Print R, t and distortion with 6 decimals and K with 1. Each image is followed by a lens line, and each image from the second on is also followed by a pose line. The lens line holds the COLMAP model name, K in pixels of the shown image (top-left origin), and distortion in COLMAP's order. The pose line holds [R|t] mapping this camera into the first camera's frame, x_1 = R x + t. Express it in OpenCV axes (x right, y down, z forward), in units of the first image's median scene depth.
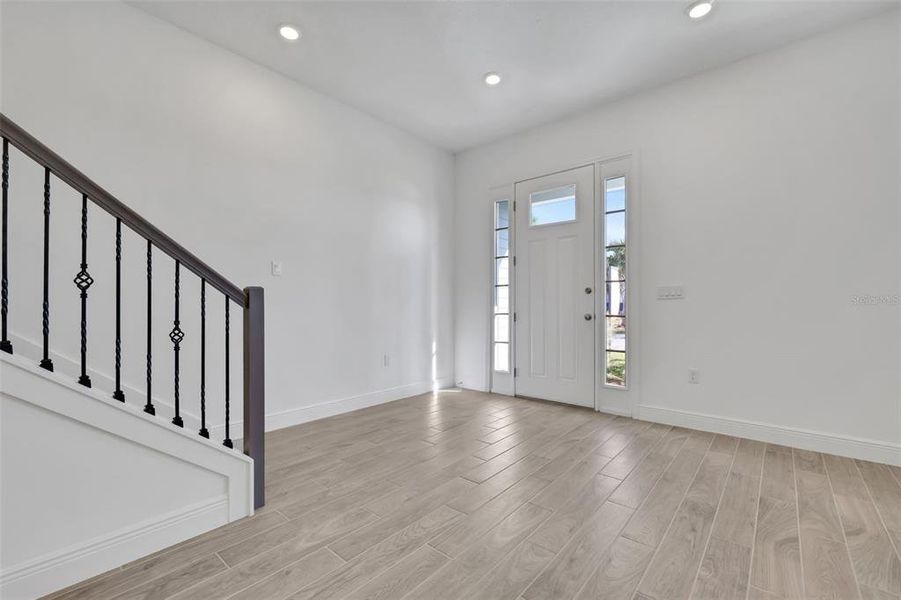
lens RADIAL K [[378.5, 0, 448.4], [0, 378.5, 301.9], [0, 0, 1]] dist [0.000798, 0.000207]
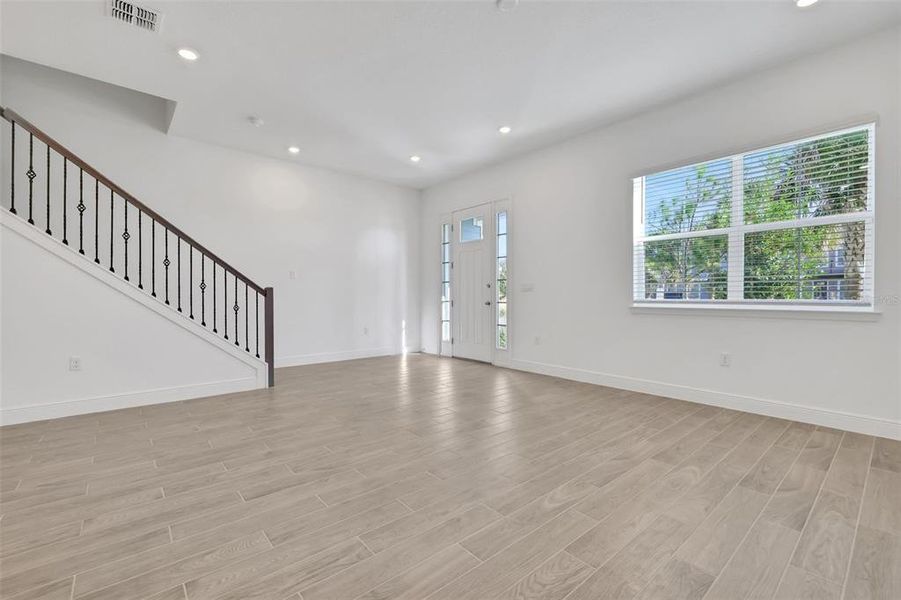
lens RADIAL K [[382.3, 0, 451.5], [0, 382.3, 296.2], [0, 0, 1]] dist [0.001271, 0.000081]
pose [[0.988177, -0.002014, -0.153303, 0.413072], [0.003209, 0.999966, 0.007546, -0.000103], [0.153282, -0.007948, 0.988150, -0.488333]]
